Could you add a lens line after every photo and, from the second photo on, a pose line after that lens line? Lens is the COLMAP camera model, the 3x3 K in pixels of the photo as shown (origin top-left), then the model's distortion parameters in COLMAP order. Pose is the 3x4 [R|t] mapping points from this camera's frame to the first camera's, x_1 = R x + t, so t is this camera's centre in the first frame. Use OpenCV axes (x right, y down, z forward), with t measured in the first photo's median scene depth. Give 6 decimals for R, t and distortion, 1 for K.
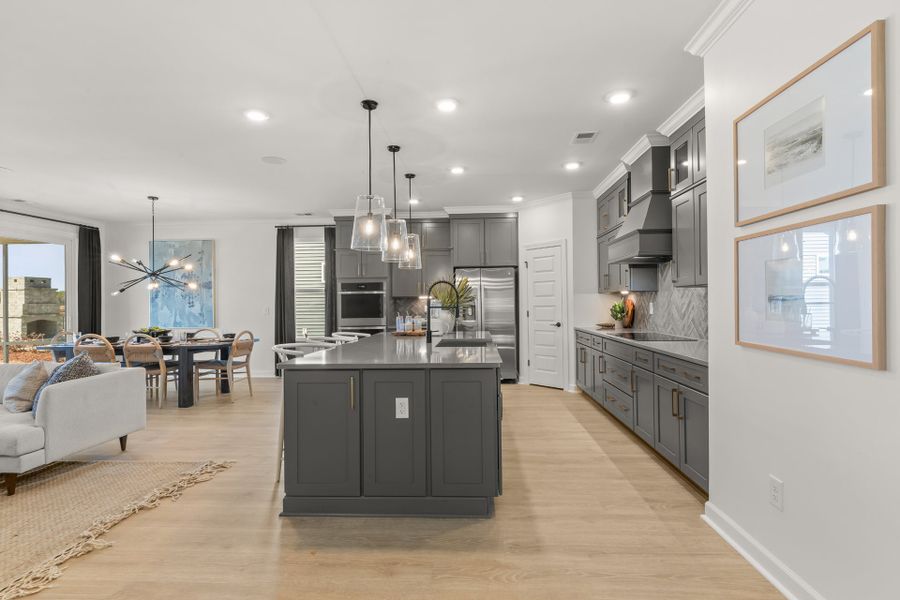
lens RADIAL K [[435.2, 0, 450.0], [0, 435.2, 300.0], [0, 0, 1]] dist [-0.000378, -0.000252]
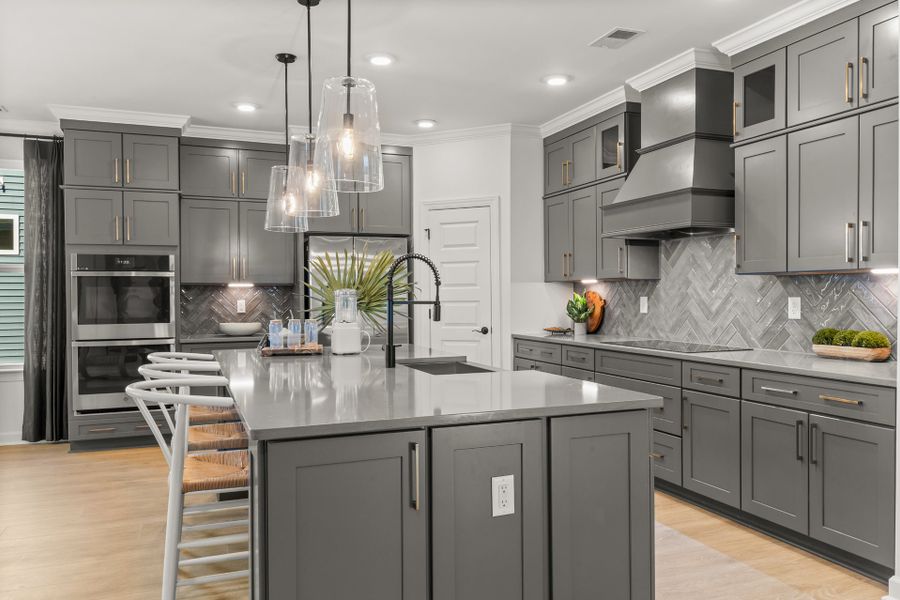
lens RADIAL K [[678.8, 0, 454.4], [0, 678.8, 301.6], [0, 0, 1]] dist [0.001183, 0.002398]
pose [[0.905844, 0.002714, 0.423603, -0.264871], [-0.008376, 0.999899, 0.011505, 0.004145], [-0.423529, -0.013969, 0.905775, 0.153745]]
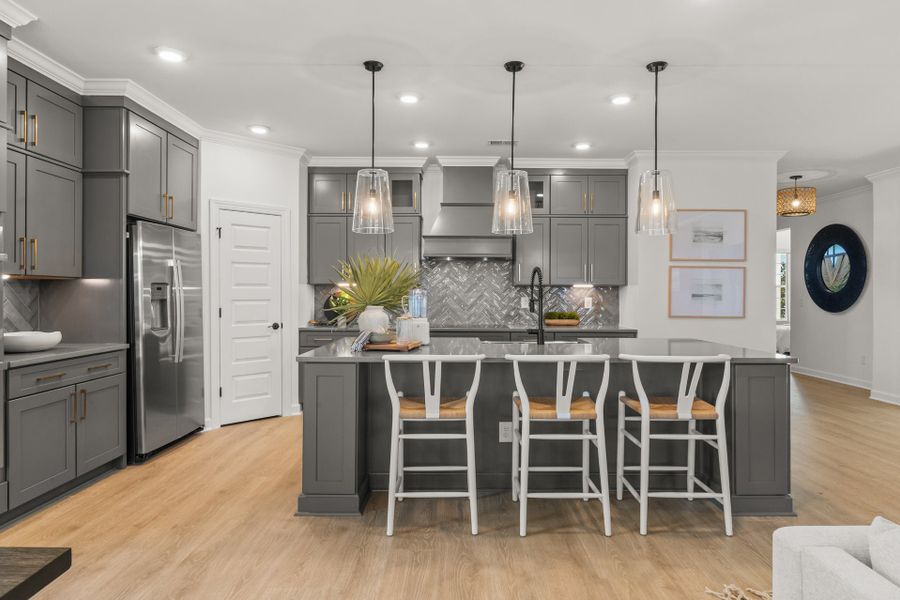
lens RADIAL K [[529.7, 0, 456.1], [0, 529.7, 292.7], [0, 0, 1]] dist [0.001090, 0.000885]
pose [[-0.061318, 0.014564, 0.998012, -0.793633], [-0.010174, 0.999832, -0.015216, 0.015778], [-0.998066, -0.011087, -0.061159, 0.956640]]
